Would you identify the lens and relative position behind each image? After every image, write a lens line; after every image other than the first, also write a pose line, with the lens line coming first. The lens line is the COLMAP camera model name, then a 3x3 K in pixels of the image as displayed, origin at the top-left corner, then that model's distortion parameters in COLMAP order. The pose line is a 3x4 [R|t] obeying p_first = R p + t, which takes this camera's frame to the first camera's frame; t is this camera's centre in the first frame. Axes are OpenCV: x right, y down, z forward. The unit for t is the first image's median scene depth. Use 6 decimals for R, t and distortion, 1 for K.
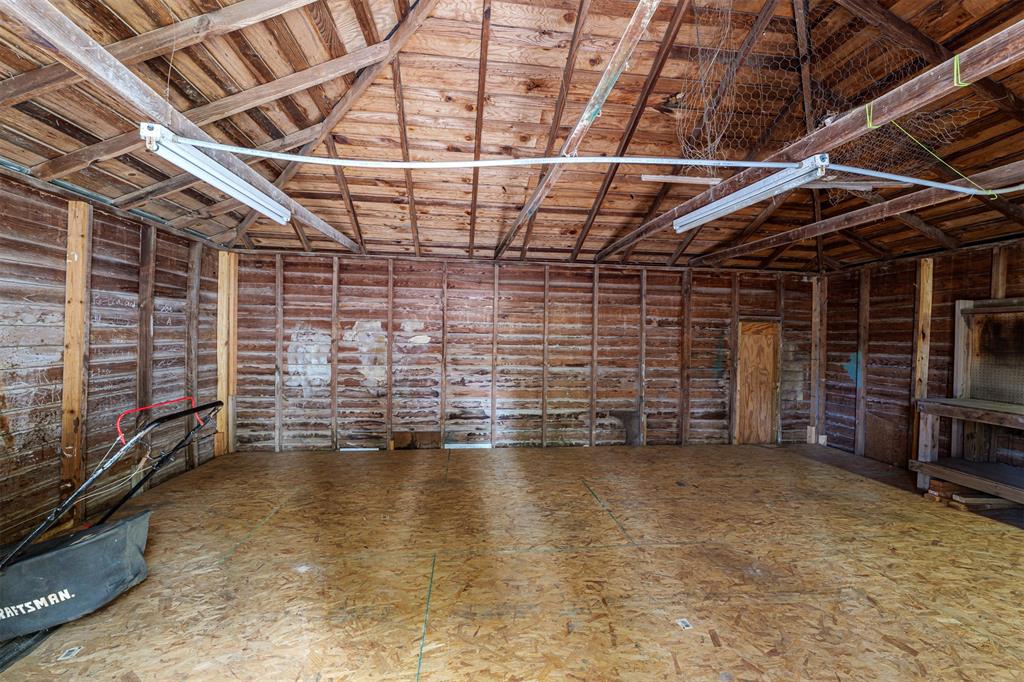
lens RADIAL K [[422.7, 0, 518.3], [0, 422.7, 340.2], [0, 0, 1]] dist [-0.000592, 0.000171]
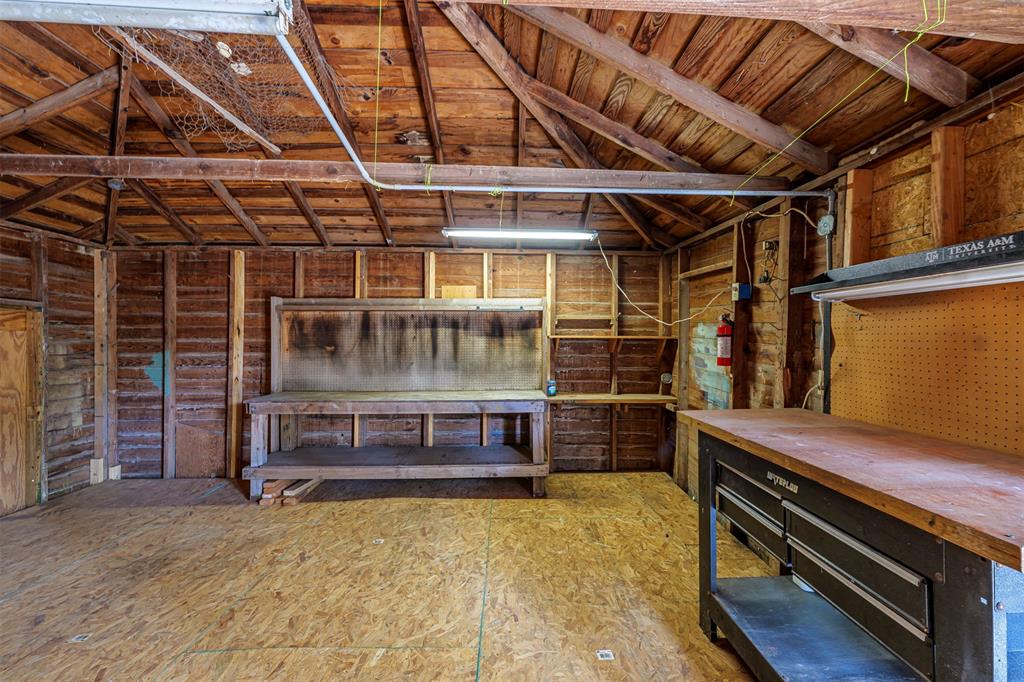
lens RADIAL K [[422.7, 0, 518.1], [0, 422.7, 339.2], [0, 0, 1]] dist [-0.000592, 0.000171]
pose [[0.112023, -0.015159, 0.993590, 0.079151], [0.011600, 0.999835, 0.013947, 0.000261], [-0.993638, 0.009963, 0.112180, 0.246901]]
